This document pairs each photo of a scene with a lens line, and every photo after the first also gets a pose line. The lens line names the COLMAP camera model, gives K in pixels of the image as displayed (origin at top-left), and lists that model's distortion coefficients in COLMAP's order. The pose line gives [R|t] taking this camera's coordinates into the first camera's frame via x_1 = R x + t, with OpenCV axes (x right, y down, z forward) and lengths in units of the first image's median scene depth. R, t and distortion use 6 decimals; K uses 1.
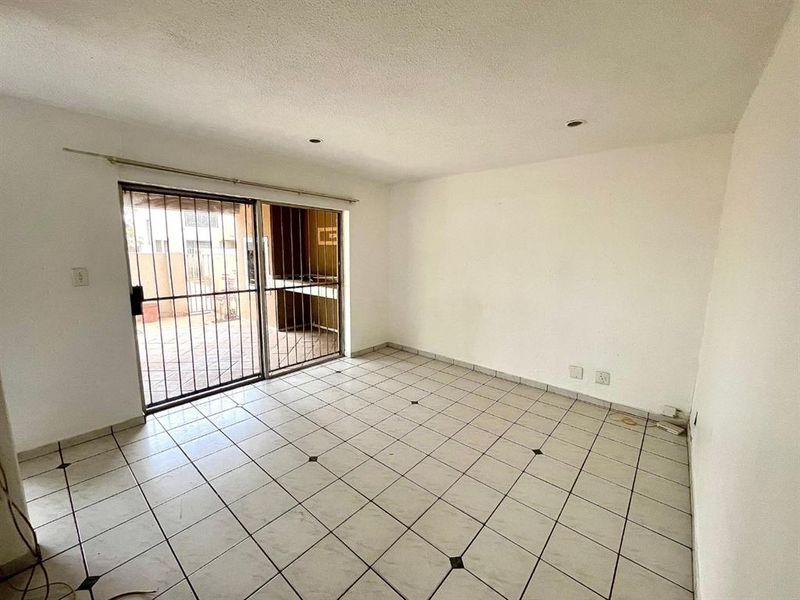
lens RADIAL K [[323.8, 0, 400.0], [0, 323.8, 300.0], [0, 0, 1]] dist [0.001151, 0.000423]
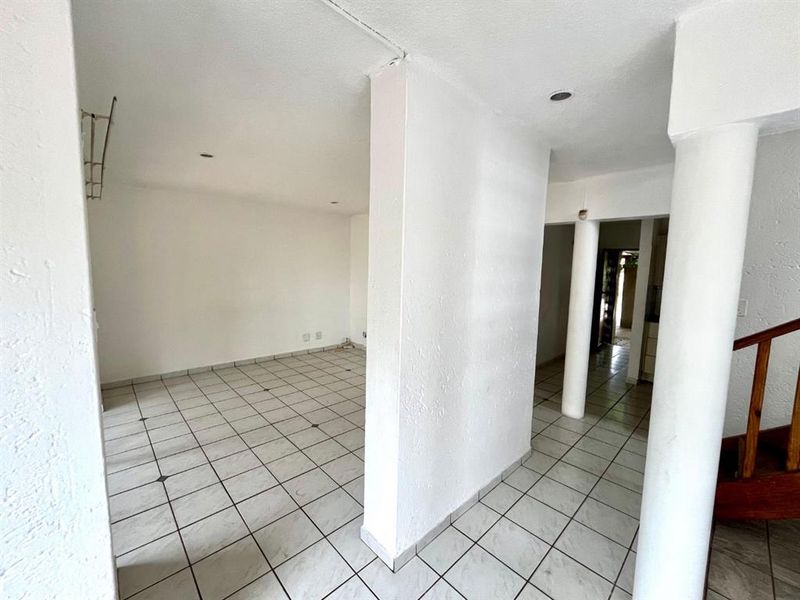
lens RADIAL K [[323.8, 0, 400.0], [0, 323.8, 300.0], [0, 0, 1]] dist [0.001151, 0.000423]
pose [[0.091392, -0.110437, 0.989672, -1.083562], [0.128521, 0.986828, 0.098252, -0.075297], [-0.987487, 0.118214, 0.104382, 0.326730]]
